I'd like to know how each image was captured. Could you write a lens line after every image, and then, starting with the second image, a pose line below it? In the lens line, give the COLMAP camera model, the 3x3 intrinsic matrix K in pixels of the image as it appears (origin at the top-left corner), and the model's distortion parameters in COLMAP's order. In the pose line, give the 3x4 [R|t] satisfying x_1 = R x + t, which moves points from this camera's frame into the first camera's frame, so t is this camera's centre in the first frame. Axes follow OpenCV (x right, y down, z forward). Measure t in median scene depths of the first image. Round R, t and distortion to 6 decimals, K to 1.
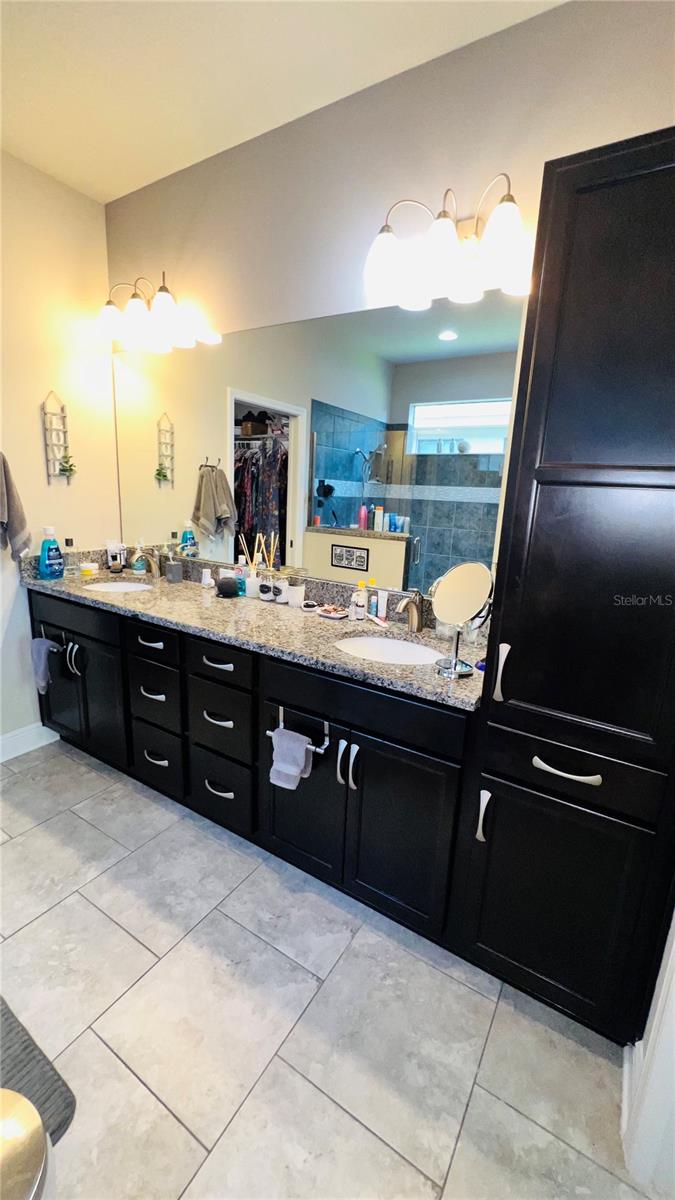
lens RADIAL K [[480.9, 0, 336.0], [0, 480.9, 601.2], [0, 0, 1]] dist [-0.004687, 0.000888]
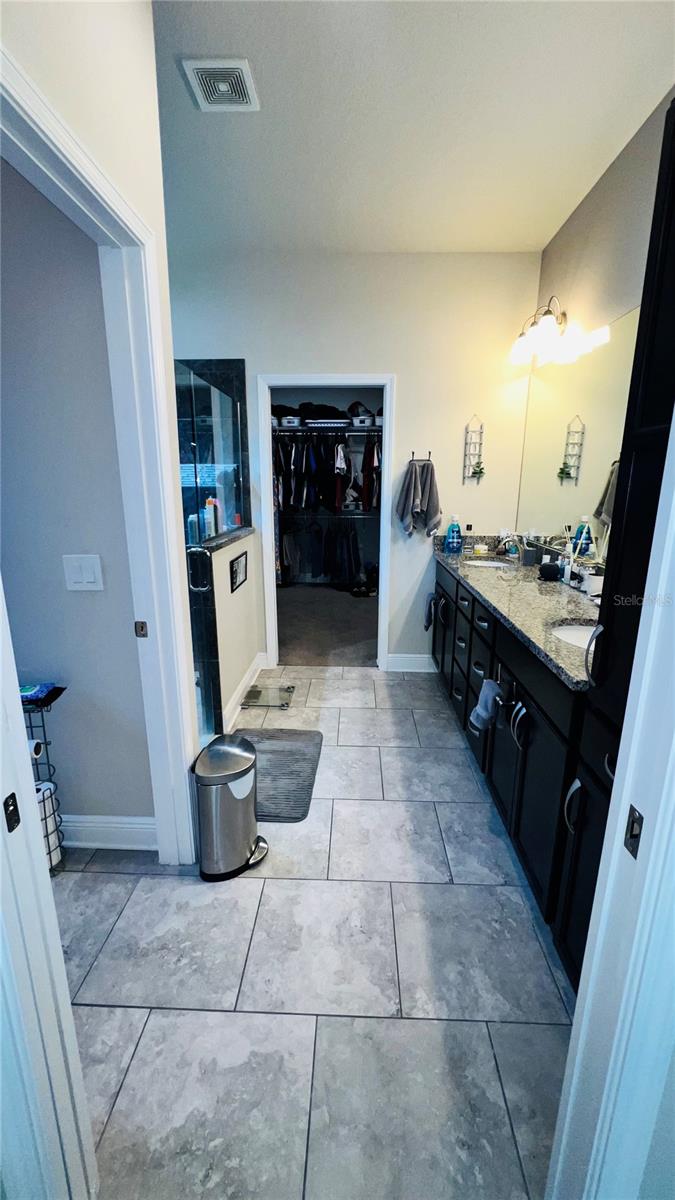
lens RADIAL K [[480.9, 0, 338.2], [0, 480.9, 602.1], [0, 0, 1]] dist [-0.004687, 0.000888]
pose [[0.496020, 0.171759, -0.851154, 0.555989], [-0.183070, 0.978893, 0.090850, 0.032193], [0.848793, 0.110757, 0.516994, 0.038737]]
